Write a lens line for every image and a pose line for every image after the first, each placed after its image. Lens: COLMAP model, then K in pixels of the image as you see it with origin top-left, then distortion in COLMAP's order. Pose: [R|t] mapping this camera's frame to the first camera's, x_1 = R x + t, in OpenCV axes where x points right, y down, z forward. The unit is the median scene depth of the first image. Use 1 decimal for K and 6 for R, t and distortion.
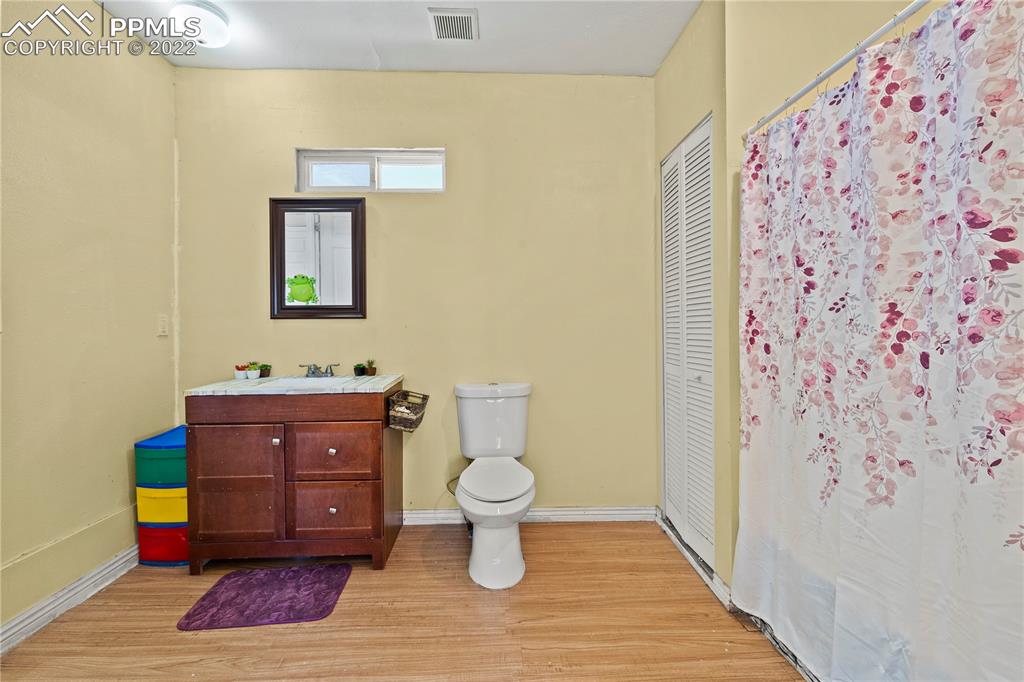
lens RADIAL K [[431.0, 0, 512.0], [0, 431.0, 334.2], [0, 0, 1]] dist [-0.000327, 0.000288]
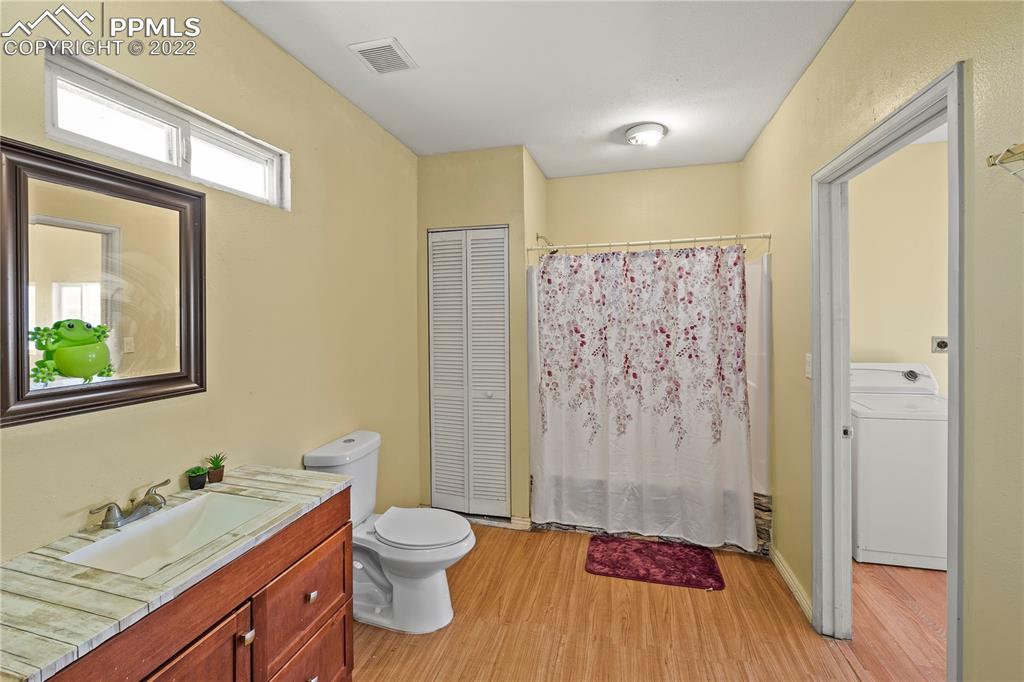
lens RADIAL K [[433.3, 0, 505.9], [0, 433.3, 325.8], [0, 0, 1]] dist [0.000599, 0.000409]
pose [[0.300870, -0.018722, 0.953481, -1.300400], [0.017769, 0.999744, 0.014023, -0.212320], [-0.953499, 0.012723, 0.301126, 0.665197]]
